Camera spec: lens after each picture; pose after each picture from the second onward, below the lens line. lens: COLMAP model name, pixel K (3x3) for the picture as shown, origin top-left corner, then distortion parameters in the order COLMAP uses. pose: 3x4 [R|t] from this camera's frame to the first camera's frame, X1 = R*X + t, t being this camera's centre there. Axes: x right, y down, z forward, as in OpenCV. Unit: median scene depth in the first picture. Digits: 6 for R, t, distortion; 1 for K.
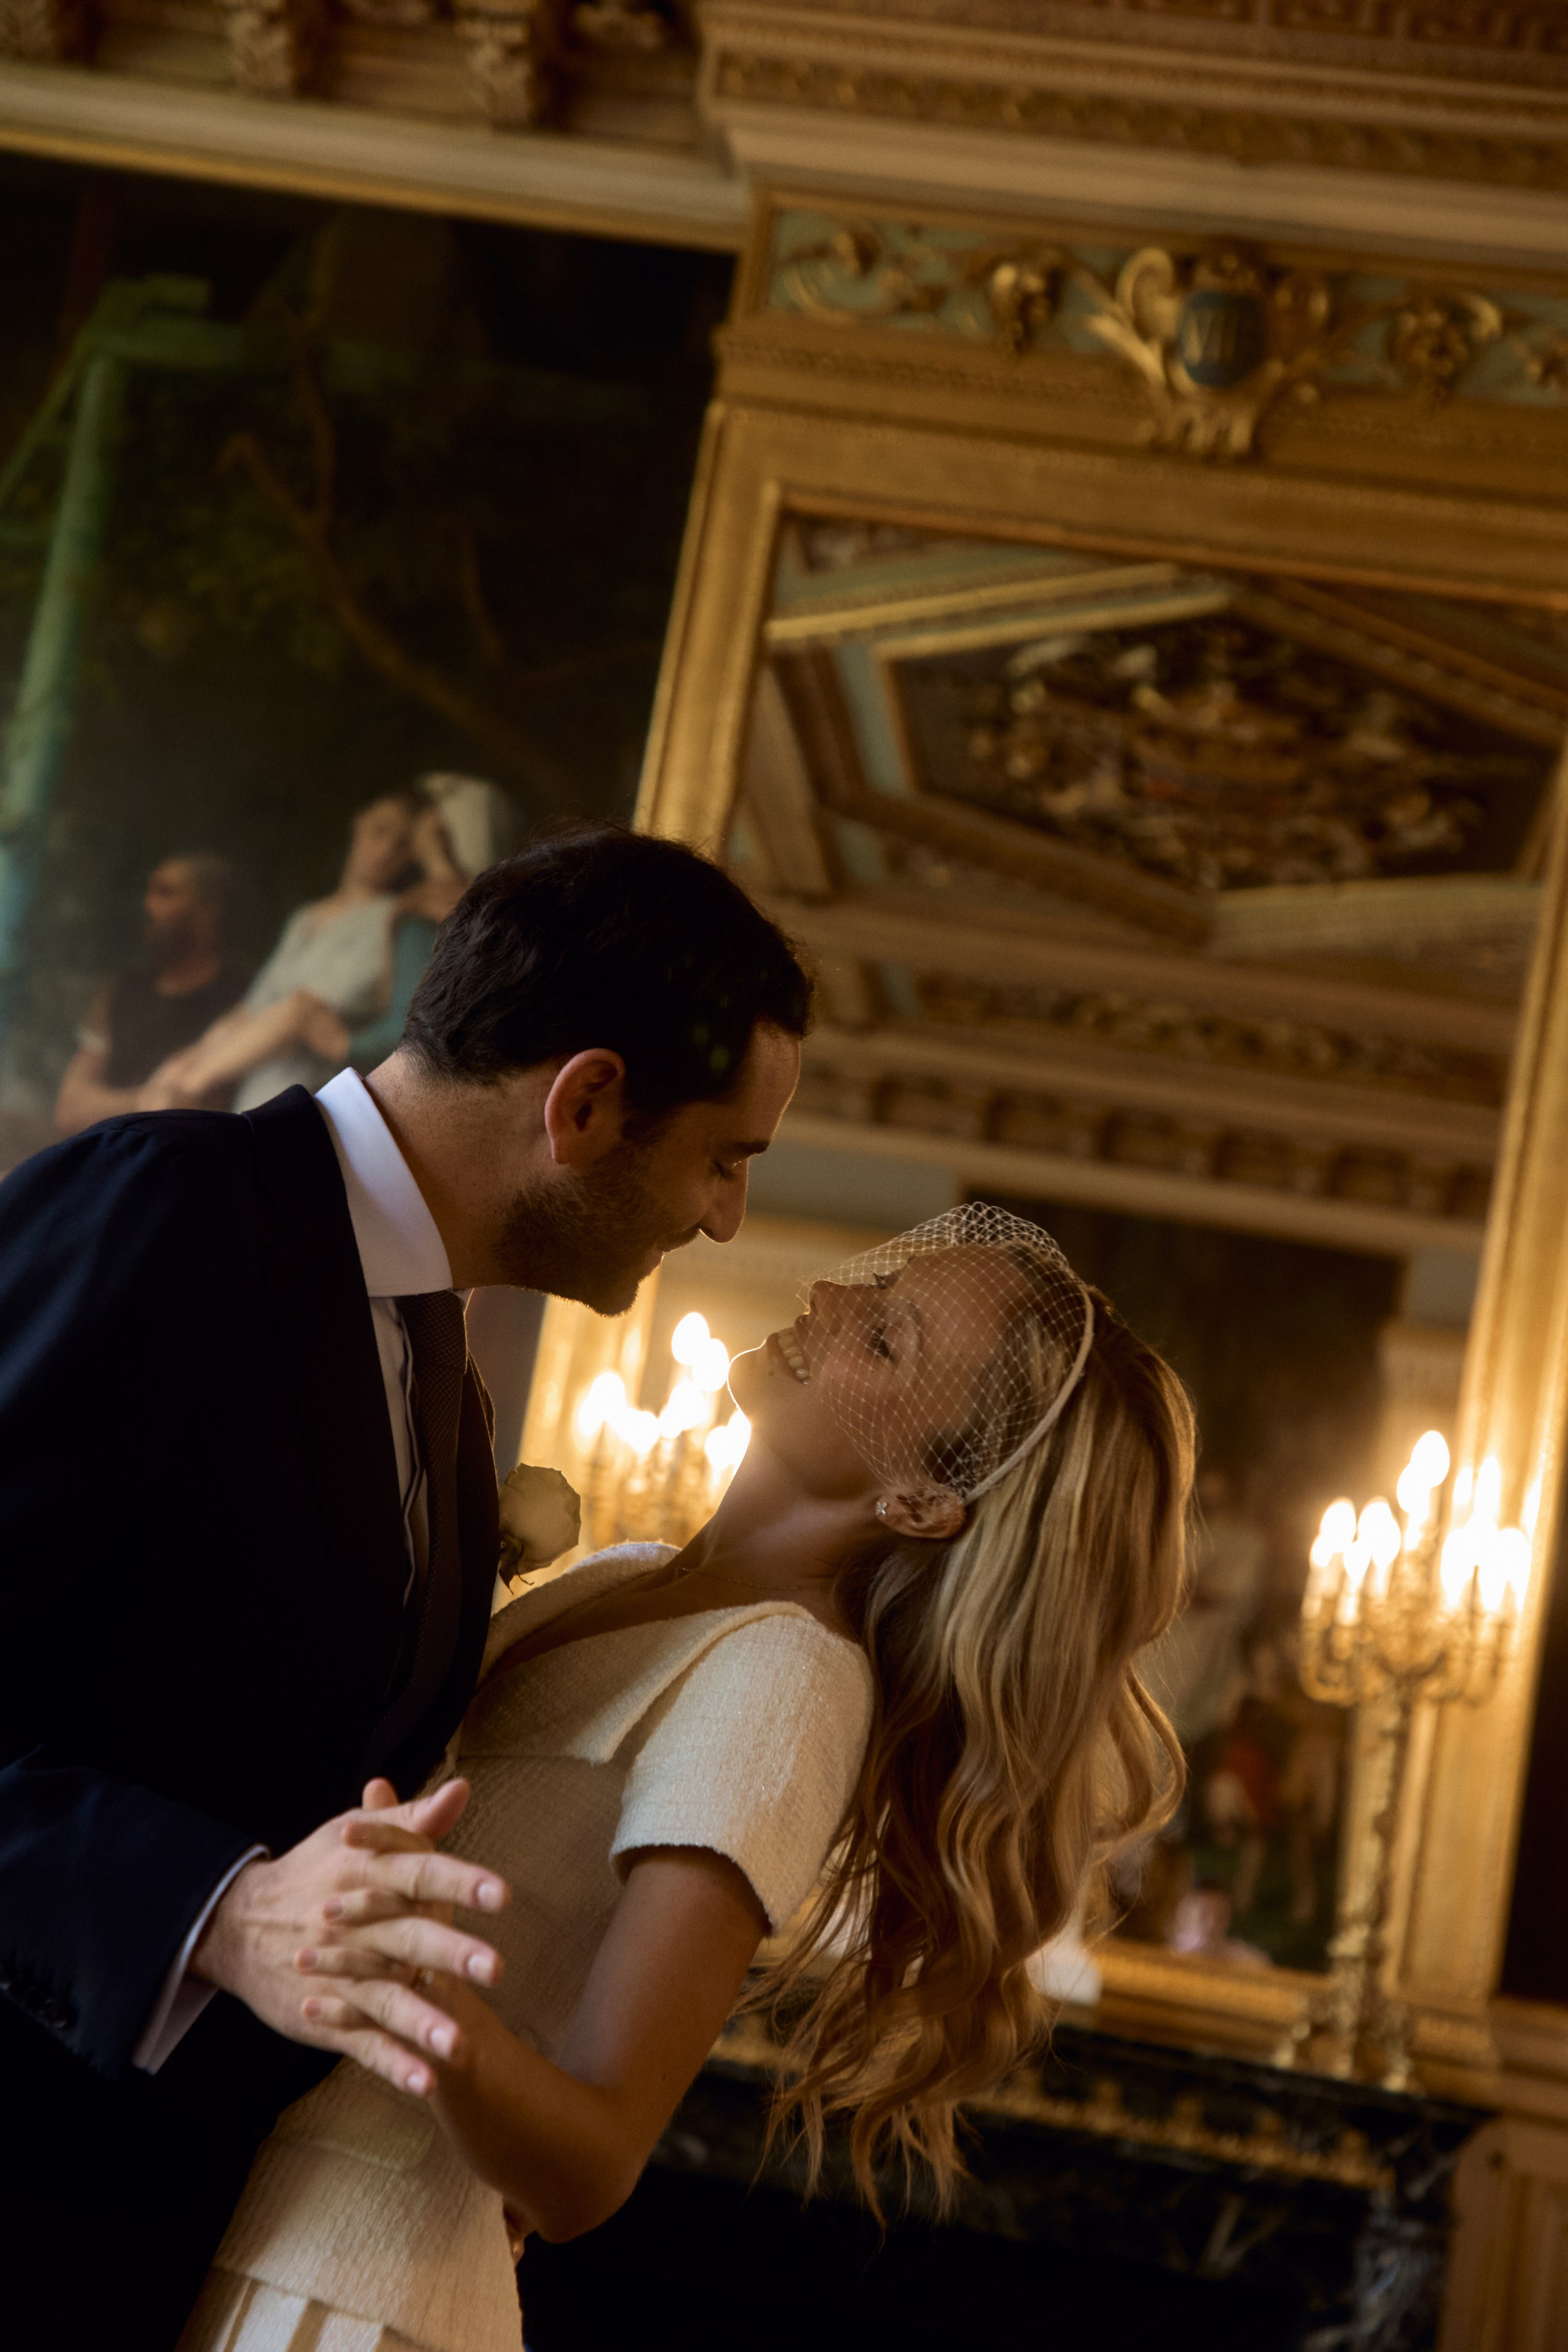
lens RADIAL K [[4653.7, 0, 750.0], [0, 4653.7, 1176.3], [0, 0, 1]] dist [0.464878, -0.124460]
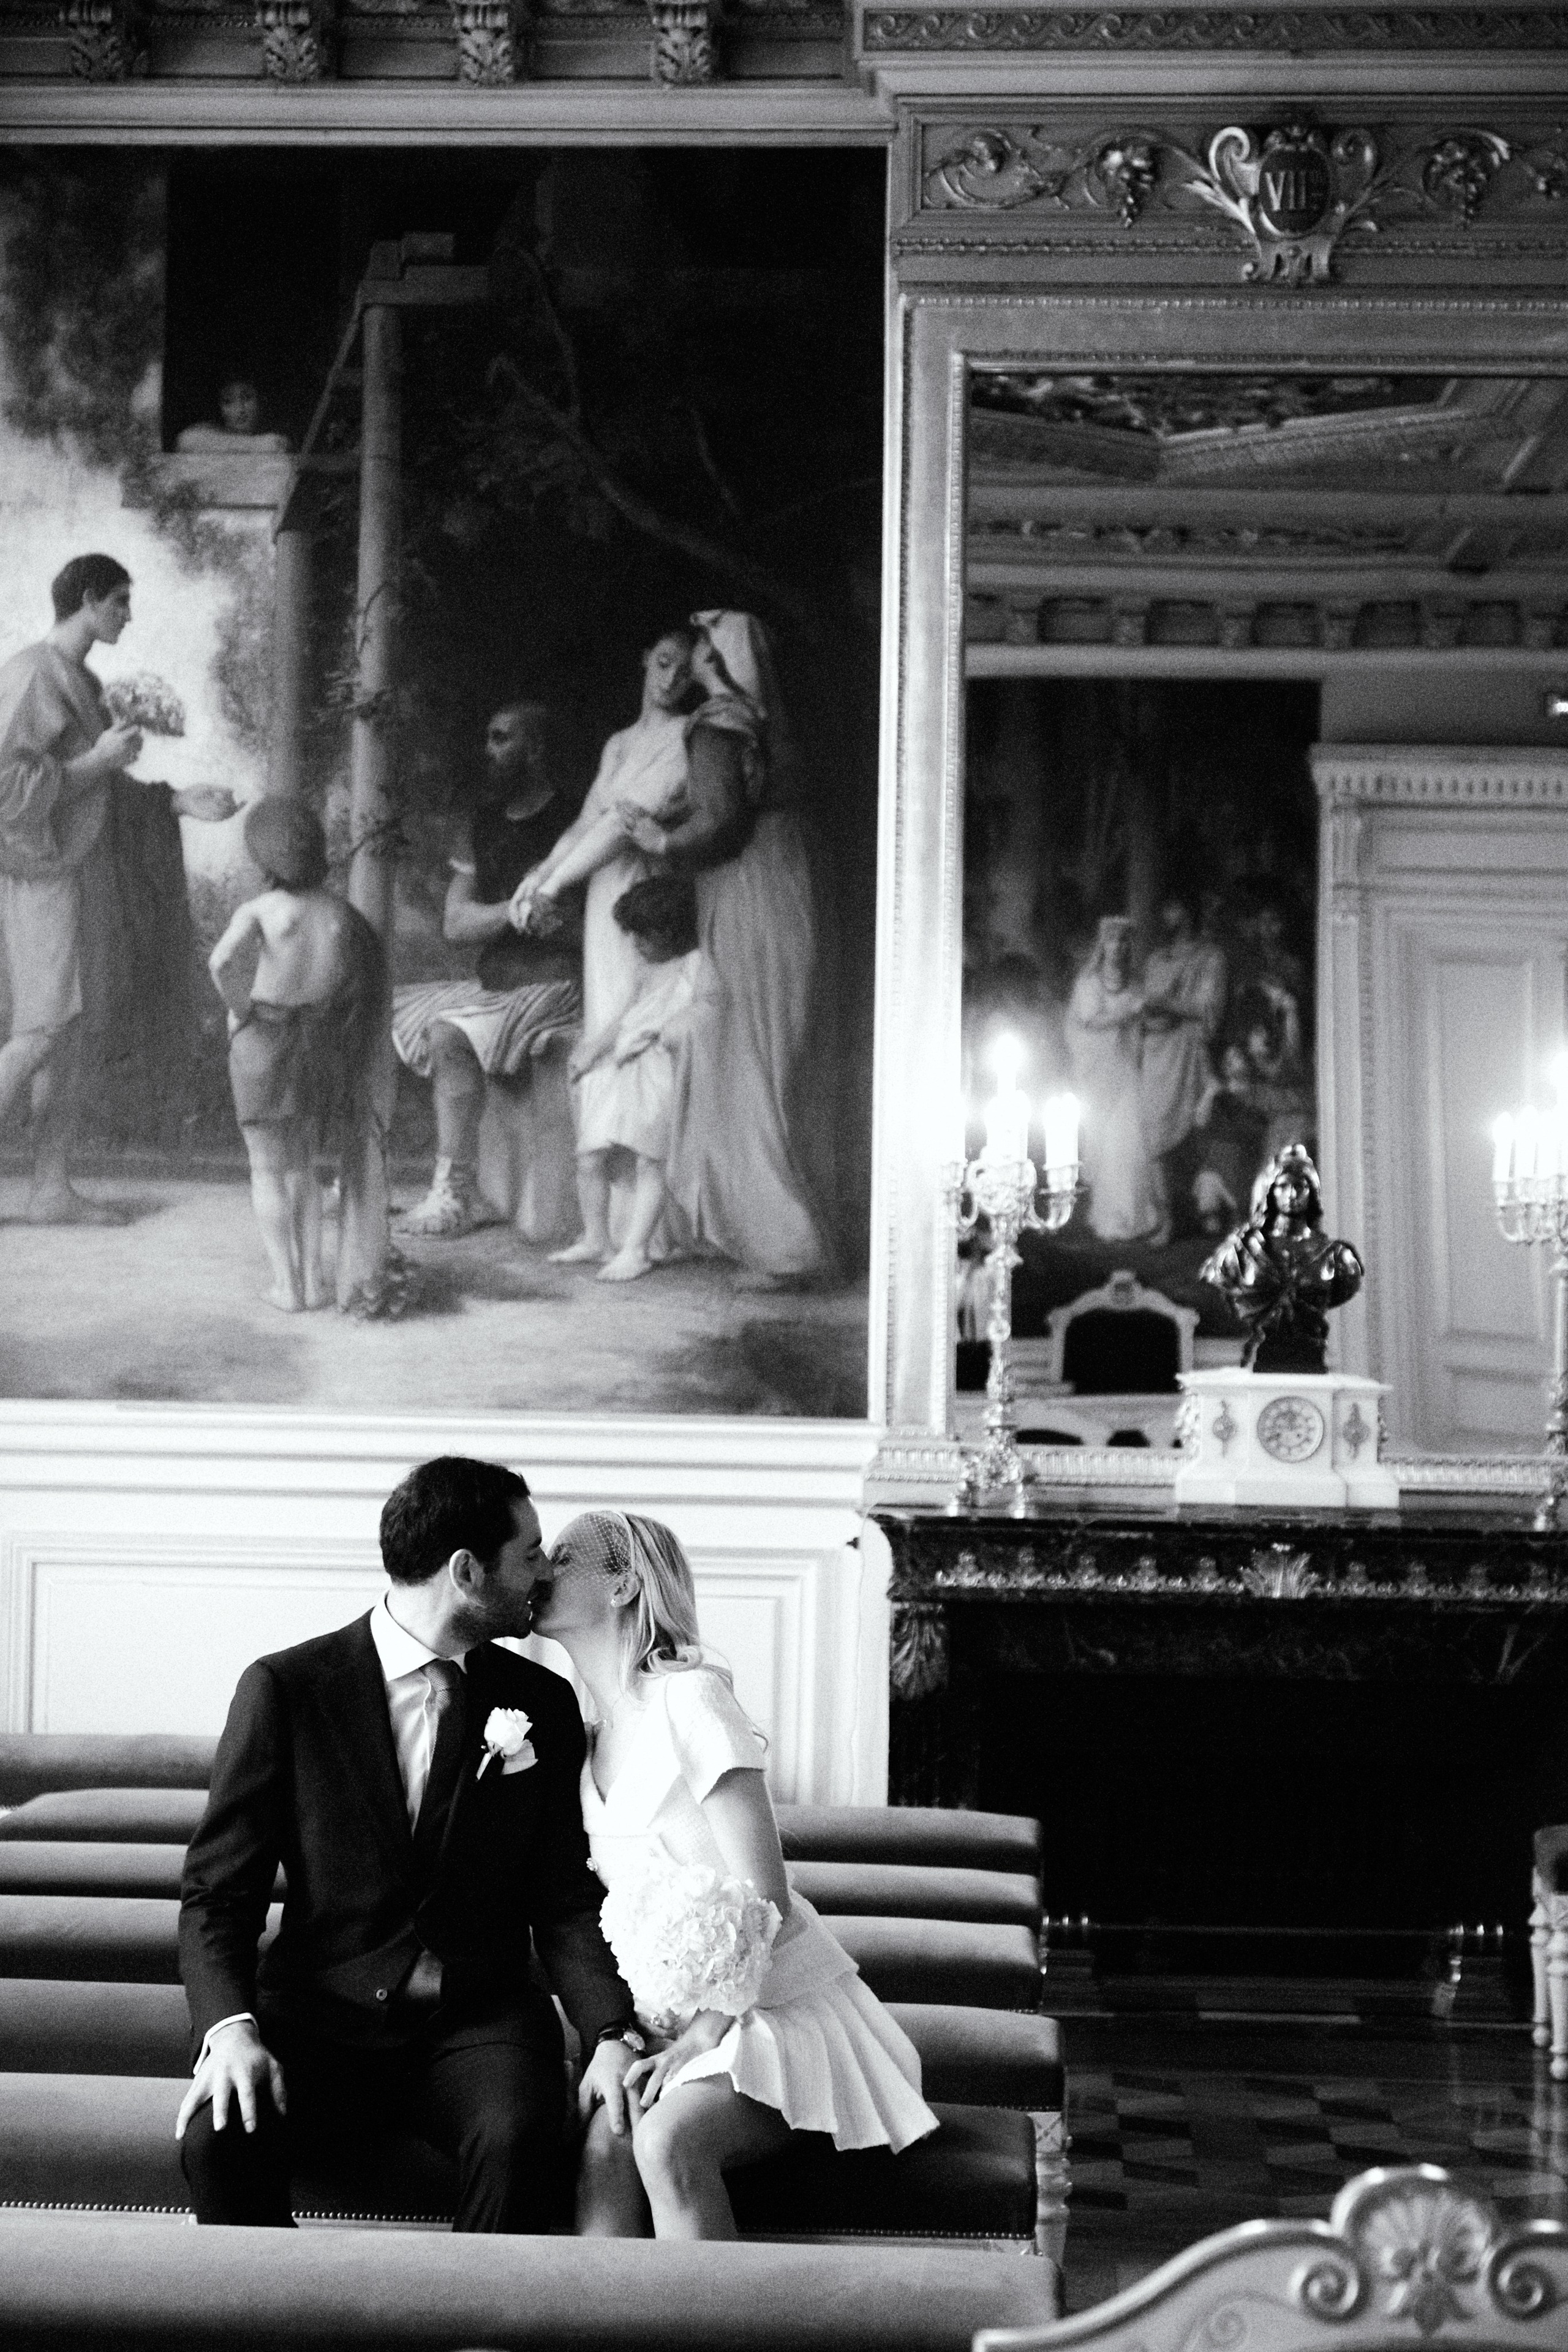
lens RADIAL K [[5017.6, 0, 784.0], [0, 5017.6, 1176.0], [0, 0, 1]] dist [0.120507, 0.009950]
pose [[0.986439, -0.153151, 0.059012, -0.147006], [0.143061, 0.978554, 0.148207, -0.133446], [-0.080444, -0.137755, 0.987194, -0.329489]]
